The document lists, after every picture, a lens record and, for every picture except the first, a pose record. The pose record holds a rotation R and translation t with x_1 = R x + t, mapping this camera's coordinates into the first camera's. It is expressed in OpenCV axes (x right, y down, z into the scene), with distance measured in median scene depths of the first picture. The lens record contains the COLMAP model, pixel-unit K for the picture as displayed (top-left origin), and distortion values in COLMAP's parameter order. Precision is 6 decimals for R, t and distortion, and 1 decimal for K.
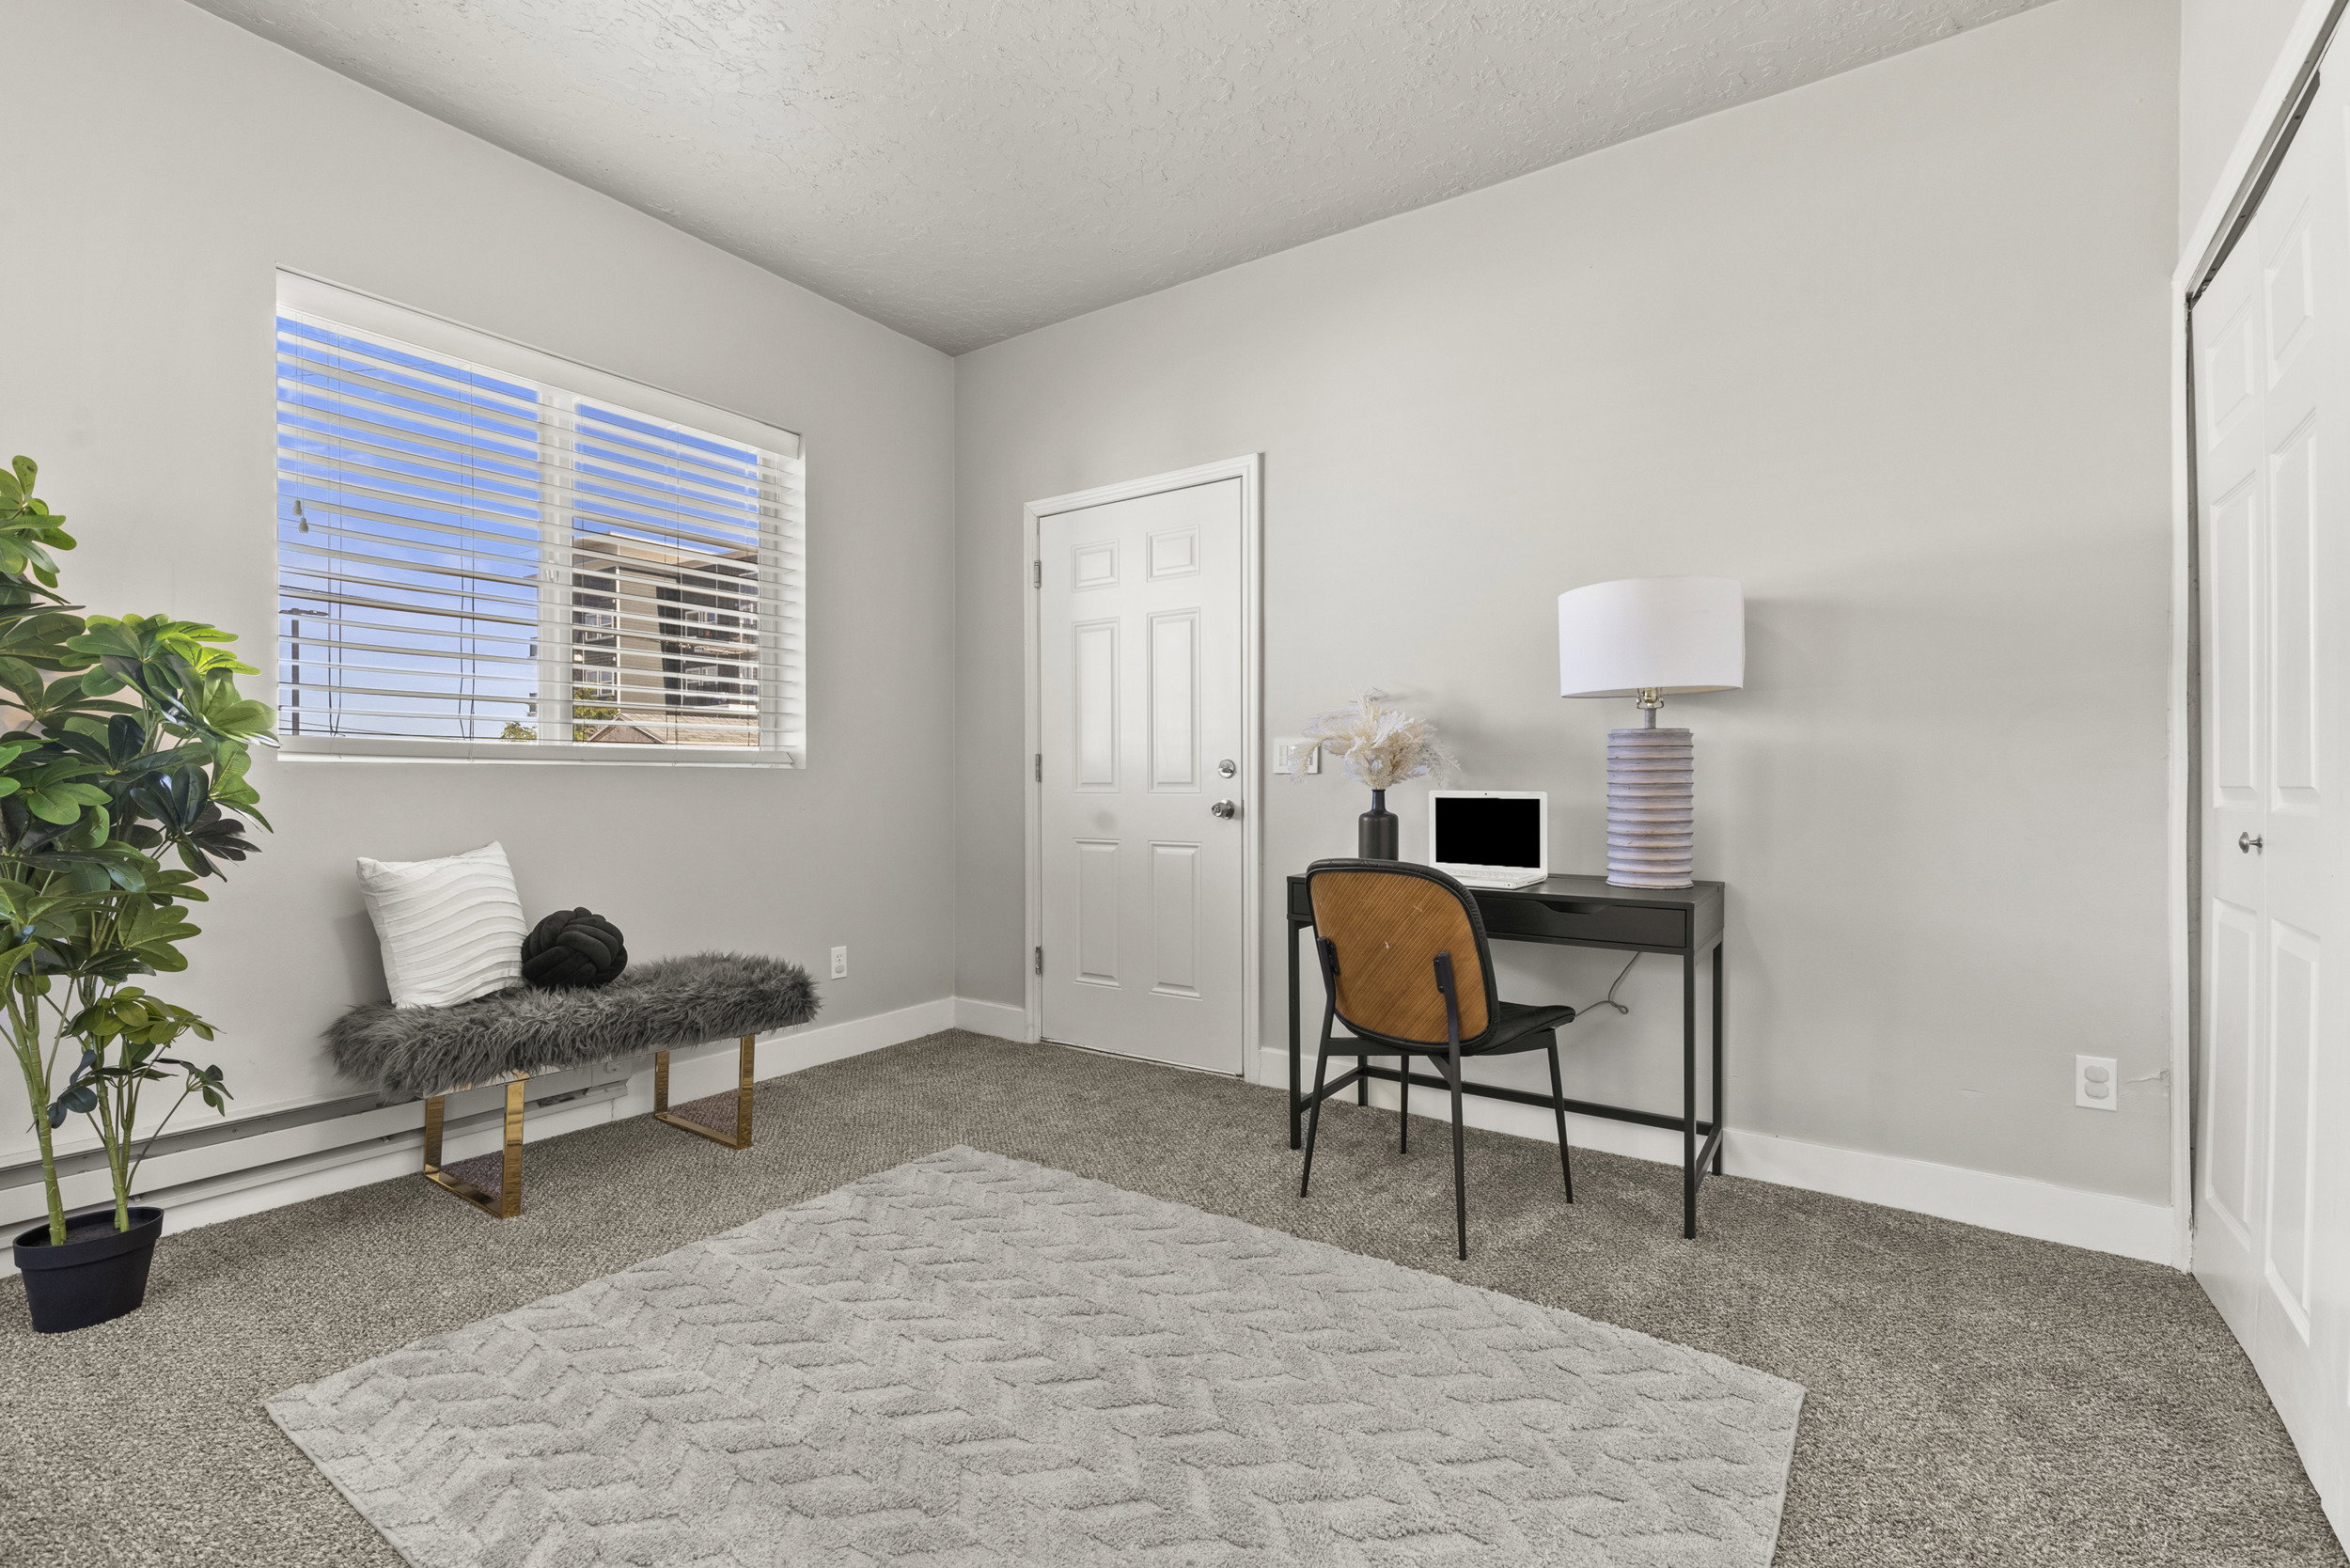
lens RADIAL K [[1069.1, 0, 1145.6], [0, 1069.1, 800.9], [0, 0, 1]] dist [0.009318, -0.001157]
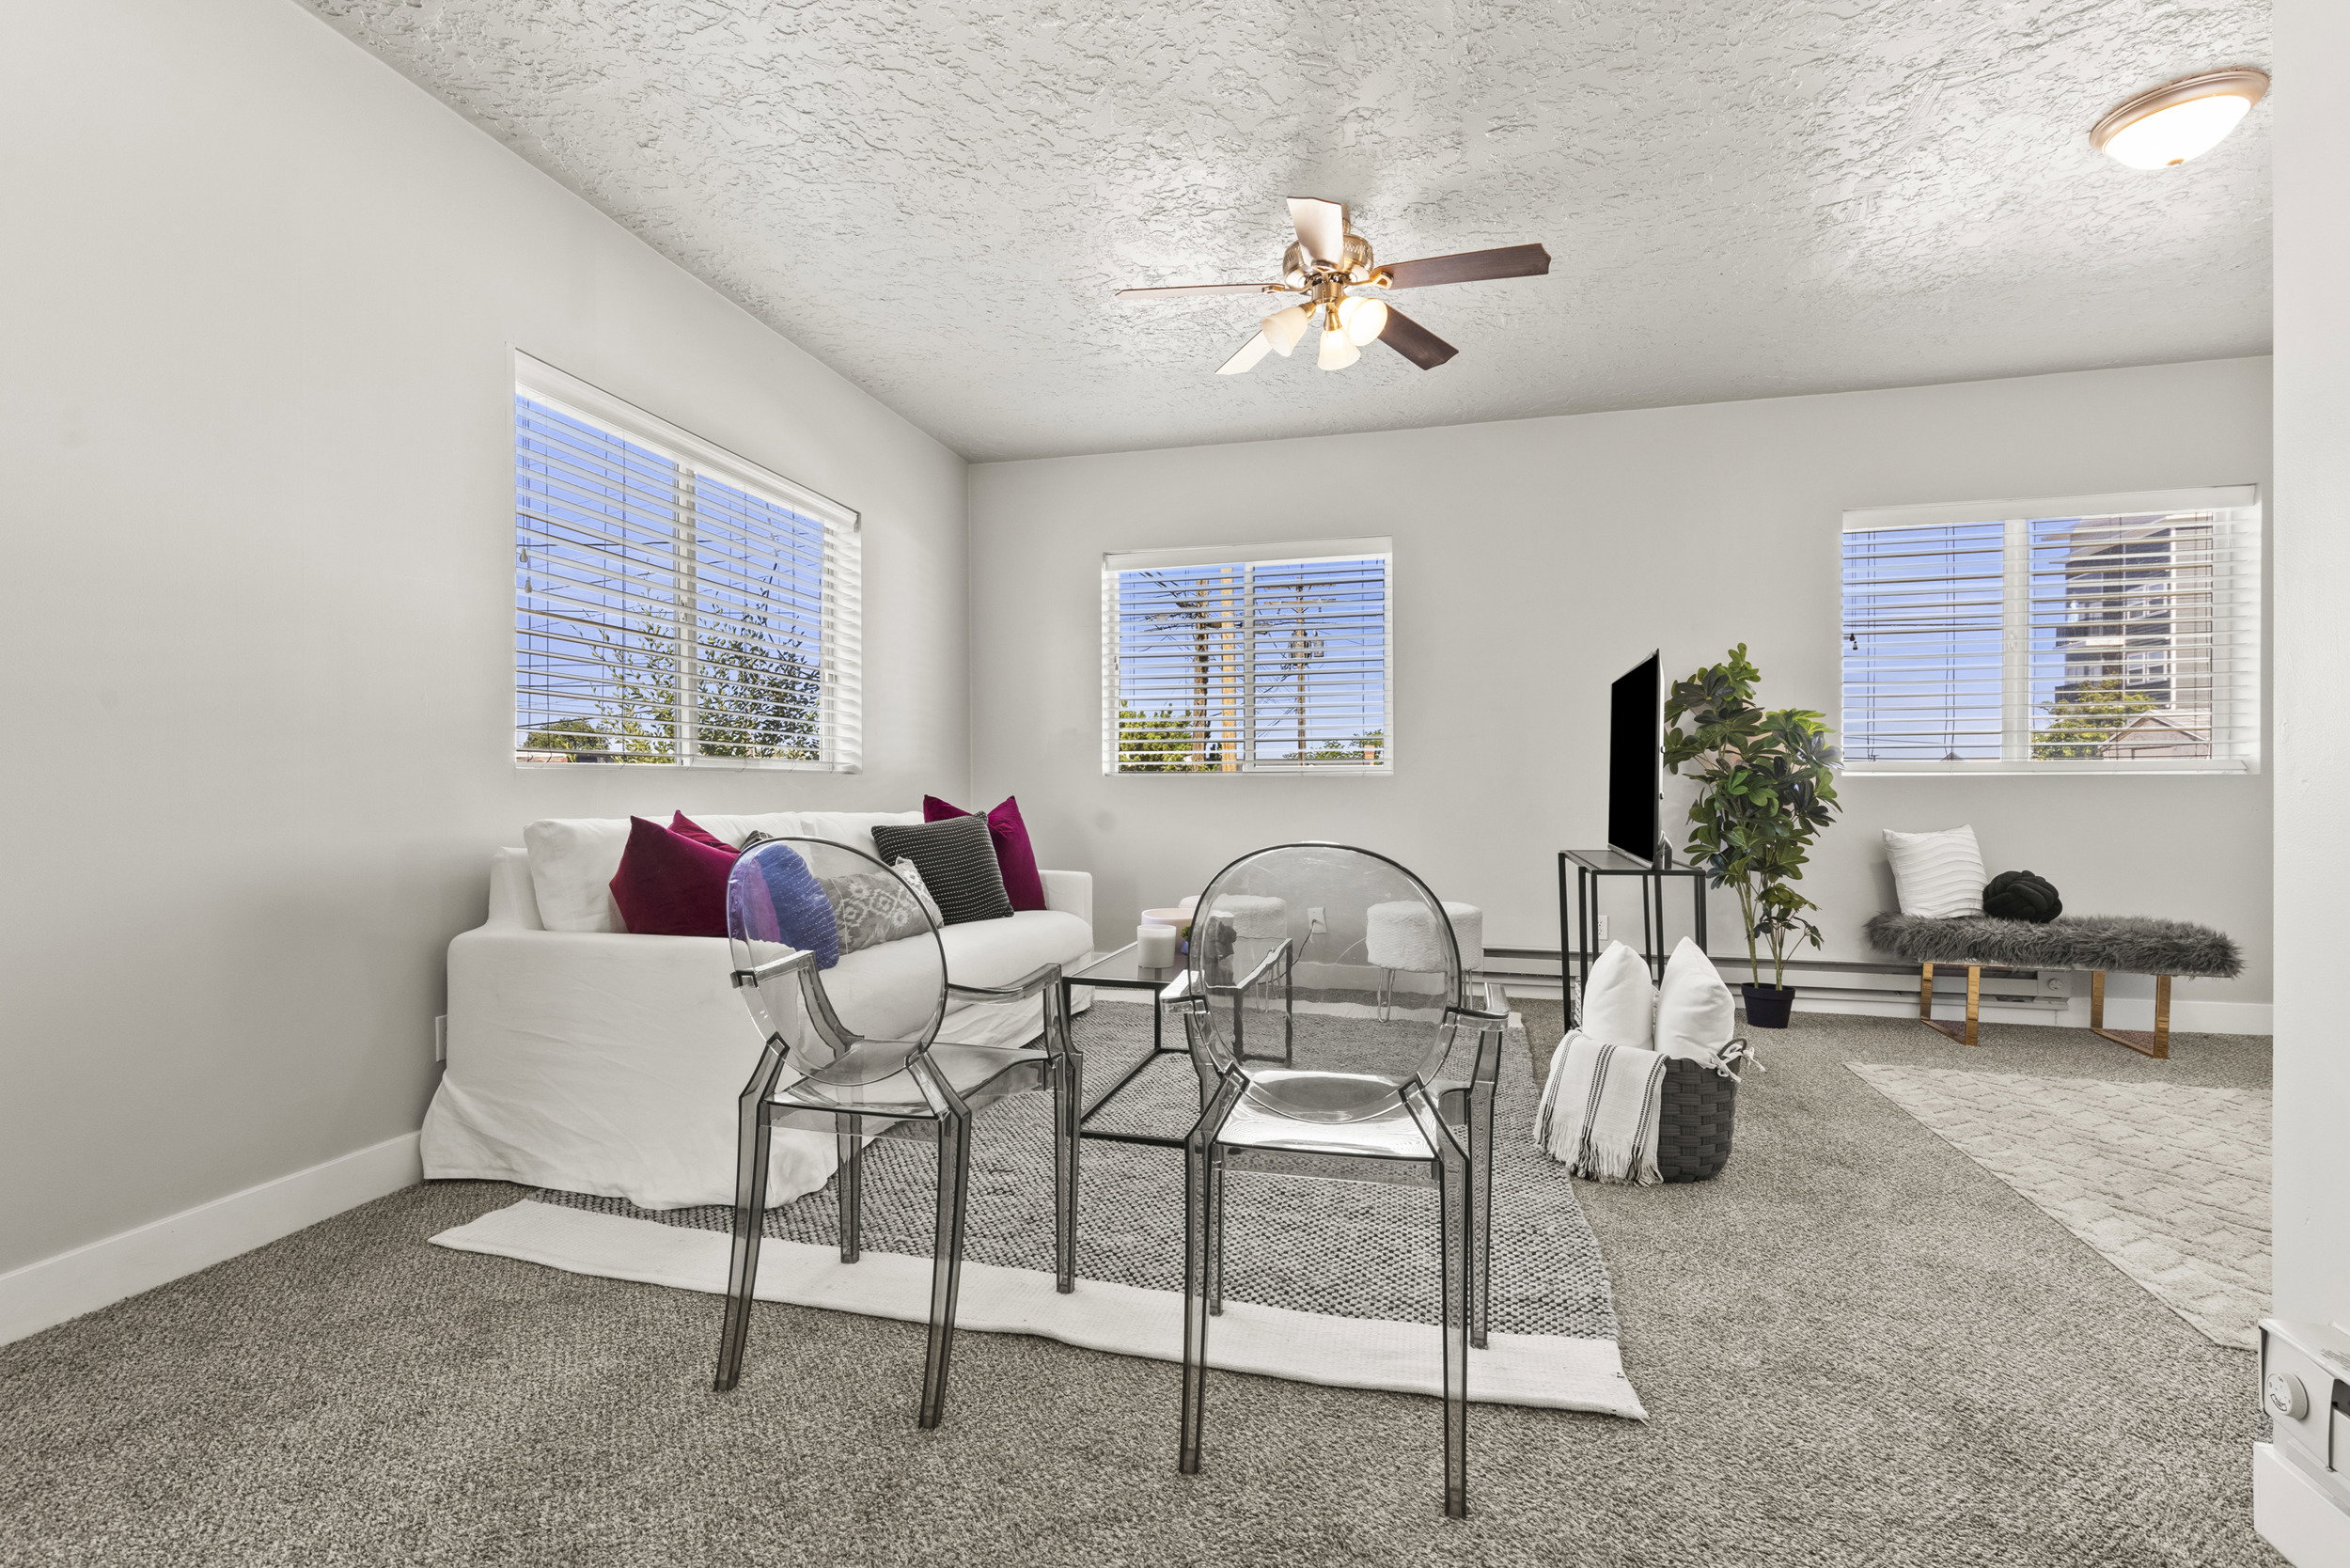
lens RADIAL K [[1069.1, 0, 1176.0], [0, 1069.1, 775.7], [0, 0, 1]] dist [0.009318, -0.001157]
pose [[0.355178, -0.008454, -0.934760, 0.470268], [-0.013125, 0.999815, -0.014030, 0.003863], [0.934706, 0.017252, 0.355002, -0.666015]]
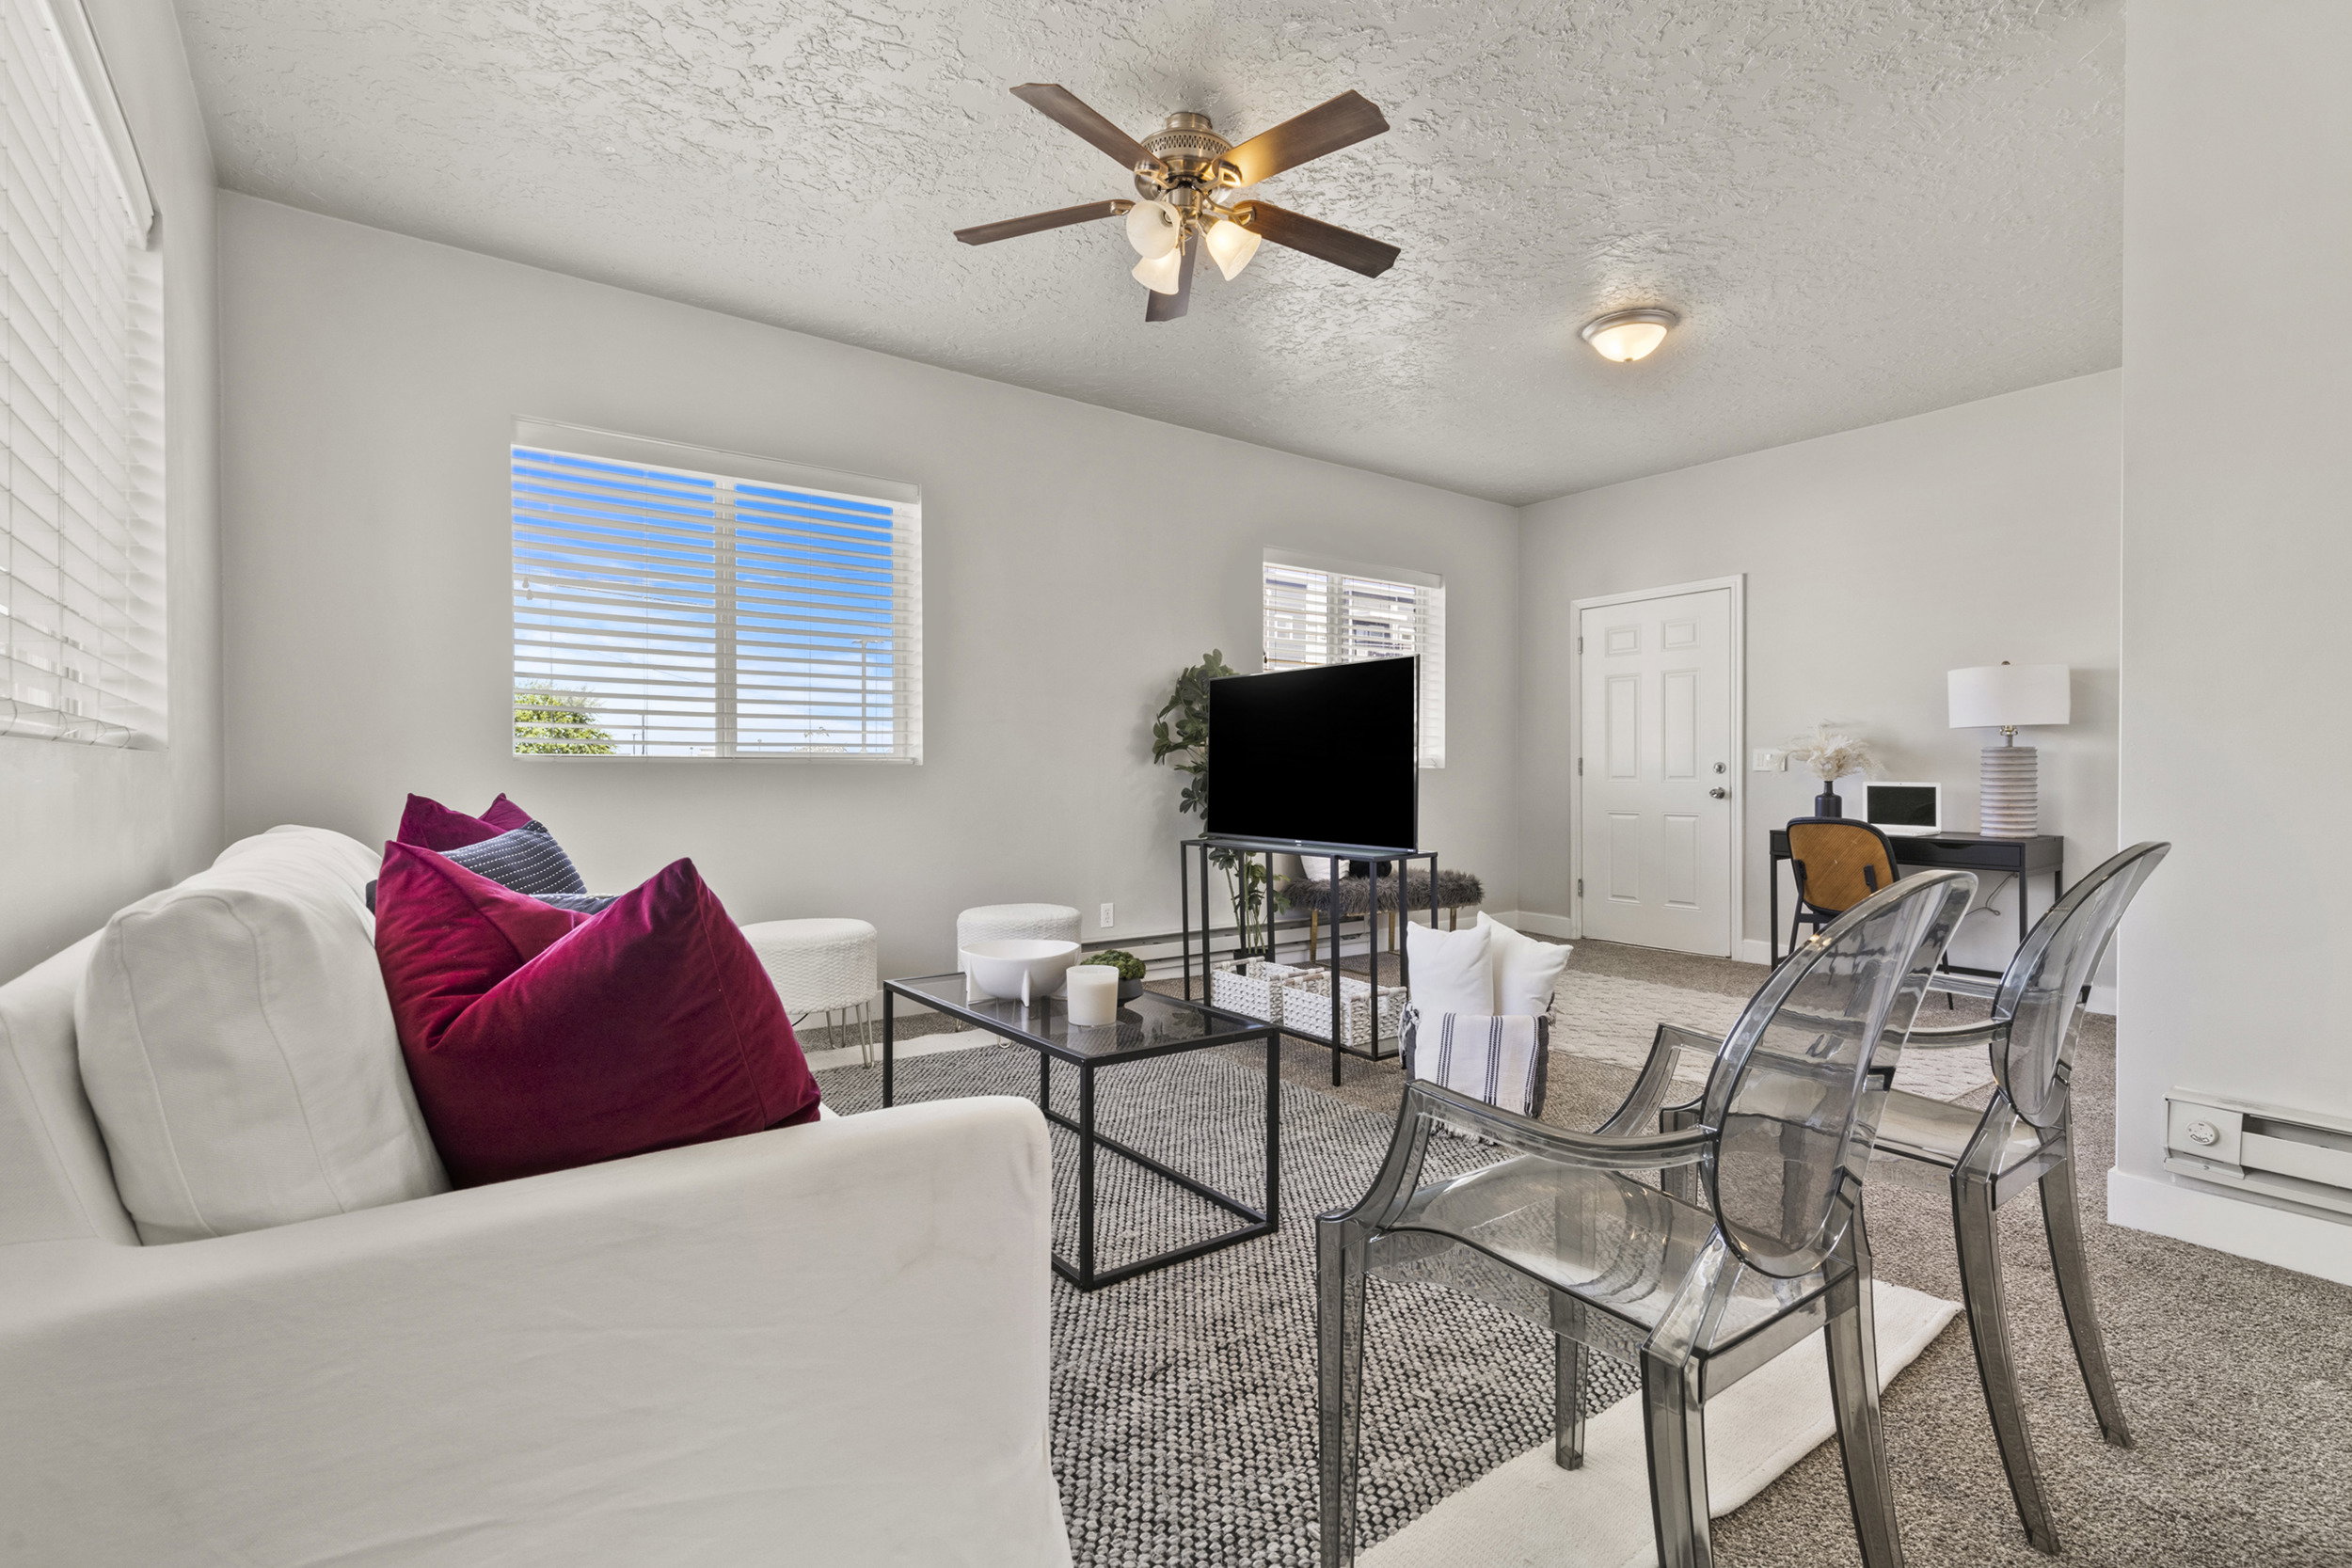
lens RADIAL K [[1069.8, 0, 1173.2], [0, 1069.8, 774.7], [0, 0, 1]] dist [0.009318, -0.001157]
pose [[0.948797, 0.004883, -0.315850, -0.263484], [-0.010916, 0.999790, -0.017336, 0.022876], [0.315699, 0.019896, 0.948651, -1.077751]]
